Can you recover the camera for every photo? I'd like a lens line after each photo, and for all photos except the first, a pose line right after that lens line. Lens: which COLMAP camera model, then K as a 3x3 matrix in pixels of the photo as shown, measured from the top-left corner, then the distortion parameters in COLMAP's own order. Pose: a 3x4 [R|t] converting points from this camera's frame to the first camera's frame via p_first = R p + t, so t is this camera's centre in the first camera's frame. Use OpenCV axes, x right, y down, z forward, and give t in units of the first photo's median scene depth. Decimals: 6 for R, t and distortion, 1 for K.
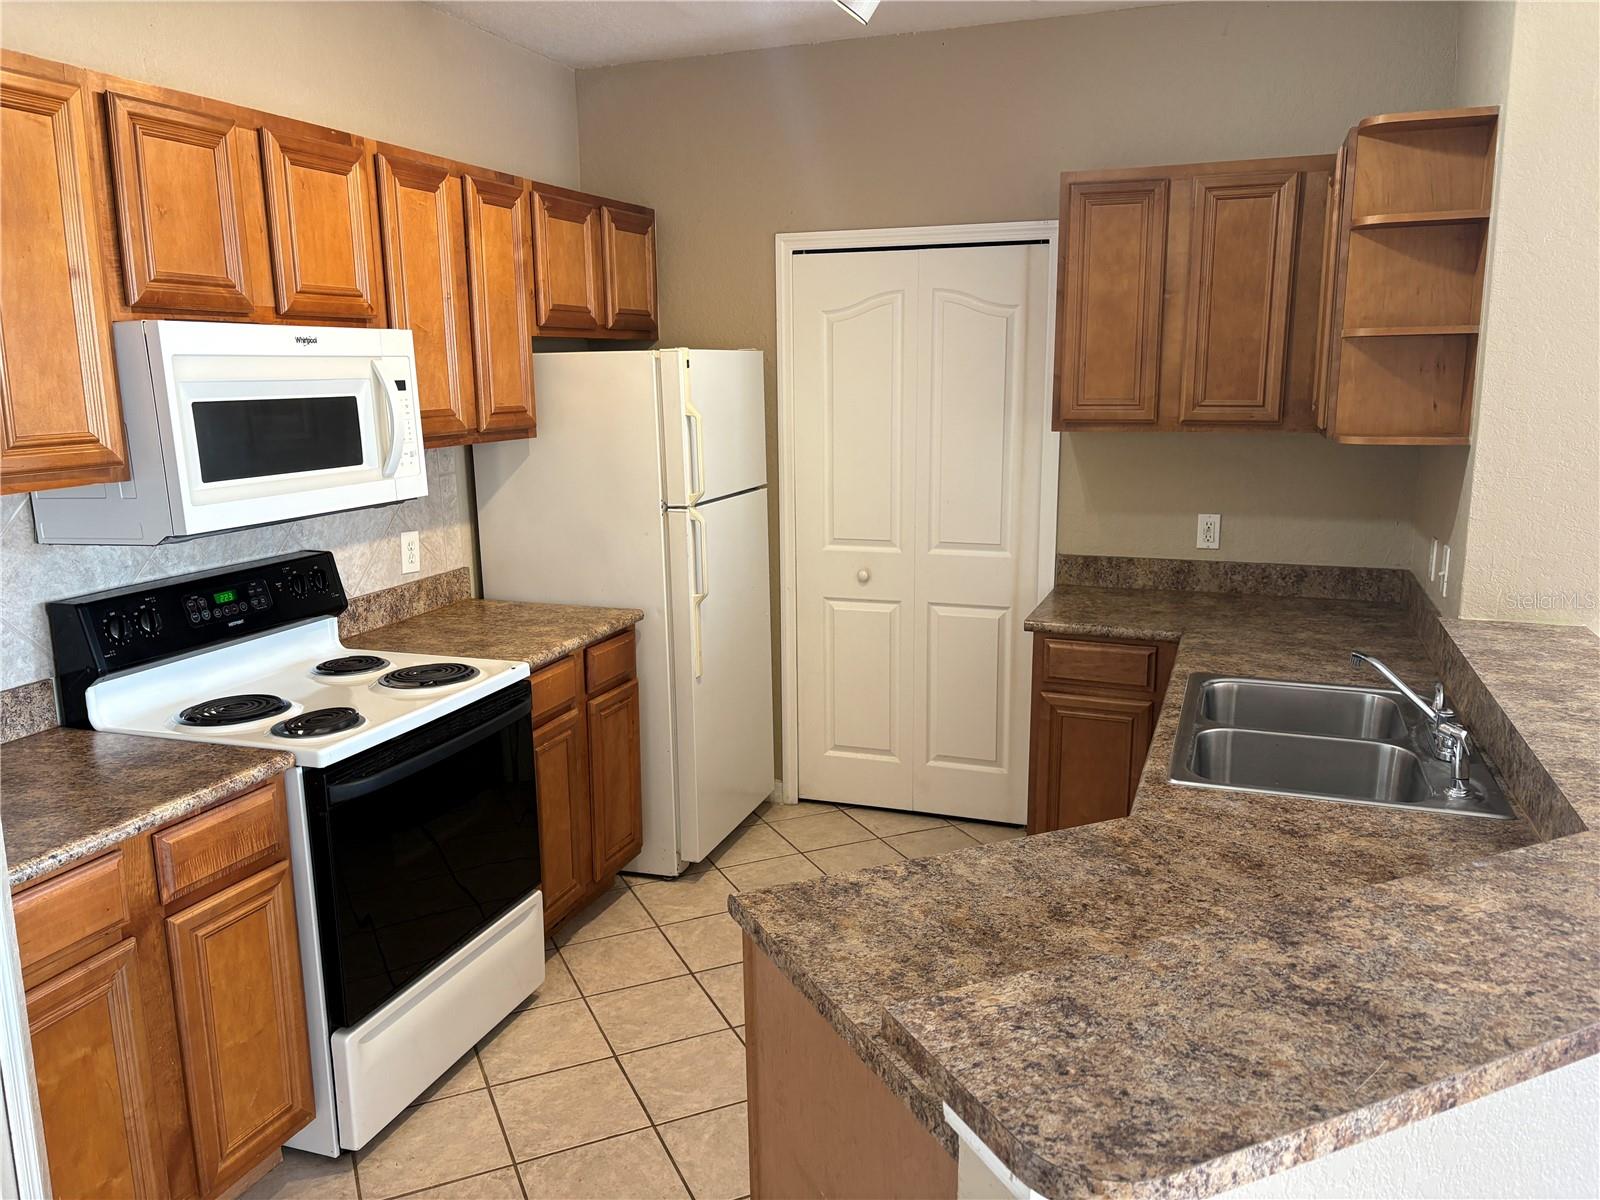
lens RADIAL K [[1197.0, 0, 800.0], [0, 1197.0, 600.0], [0, 0, 1]] dist [0.049224, -0.075650]
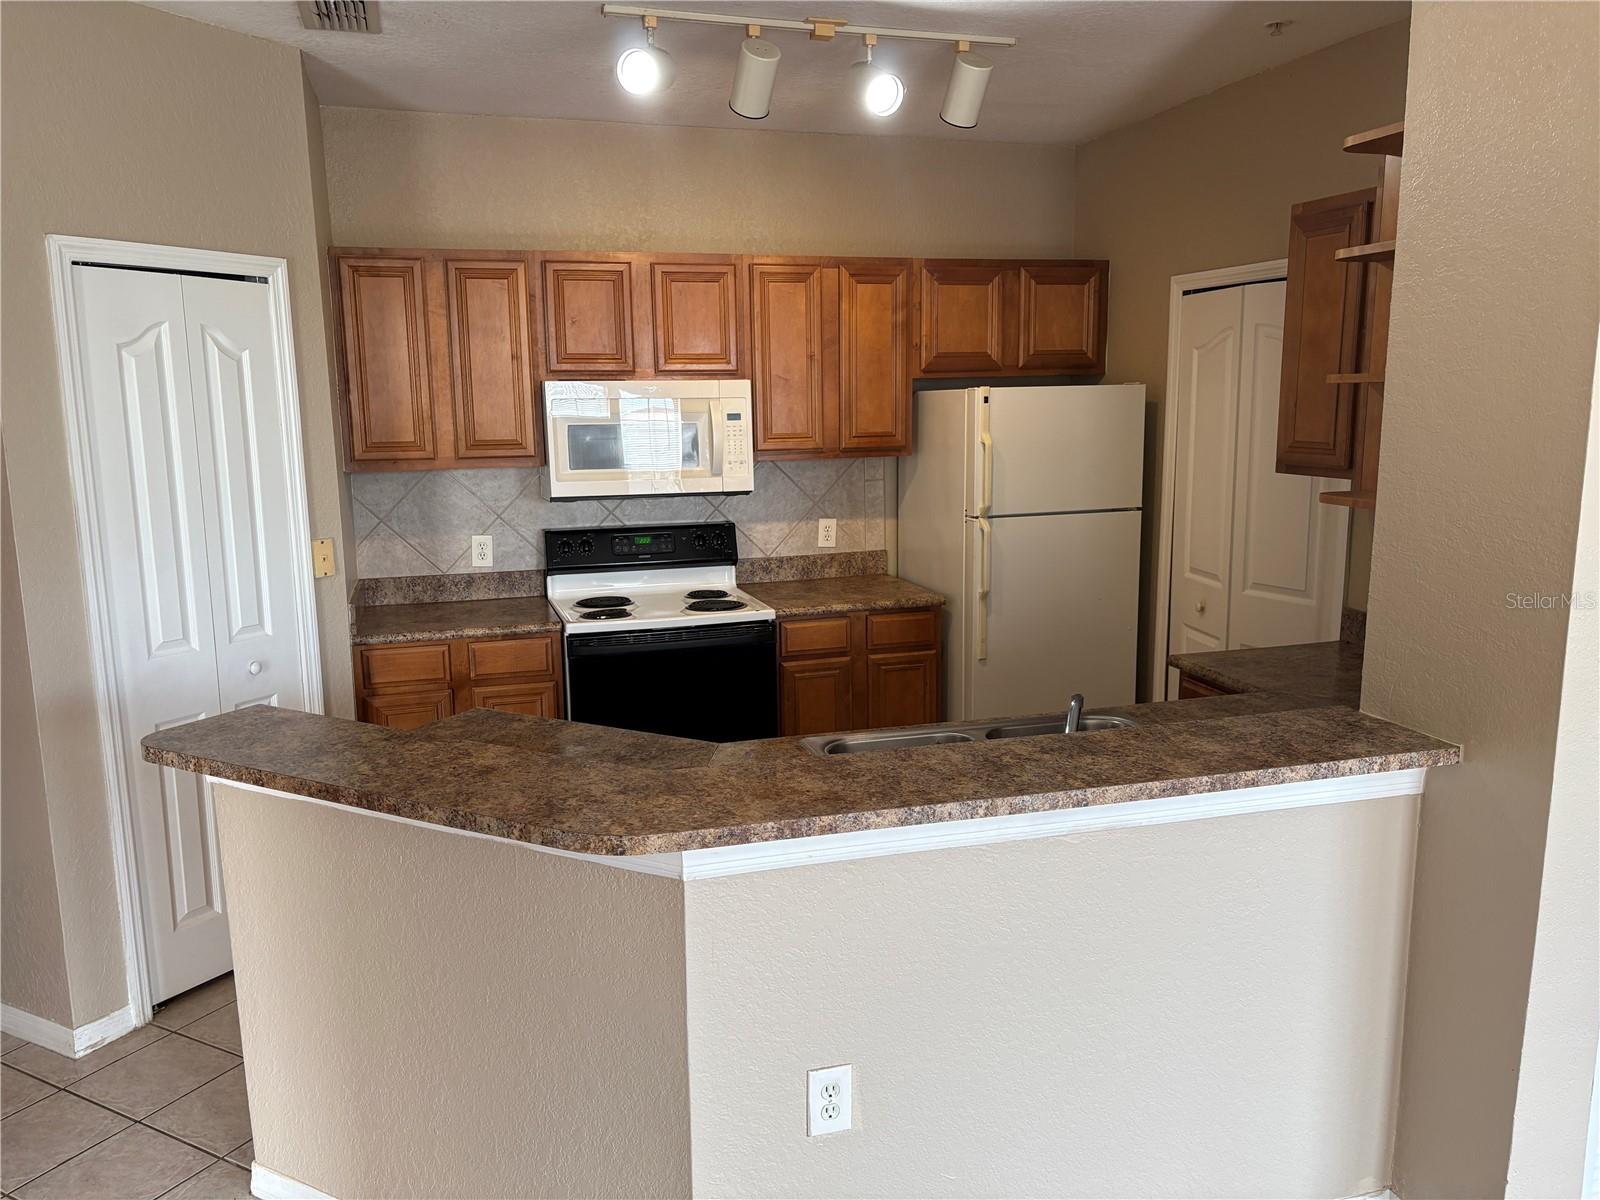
lens RADIAL K [[1189.5, 0, 800.0], [0, 1189.5, 600.0], [0, 0, 1]] dist [0.109721, -0.432548]
pose [[0.601079, 0.139994, -0.786832, 0.768987], [-0.146992, 0.987108, 0.063337, -0.045912], [0.785555, 0.077588, 0.613908, 0.126503]]
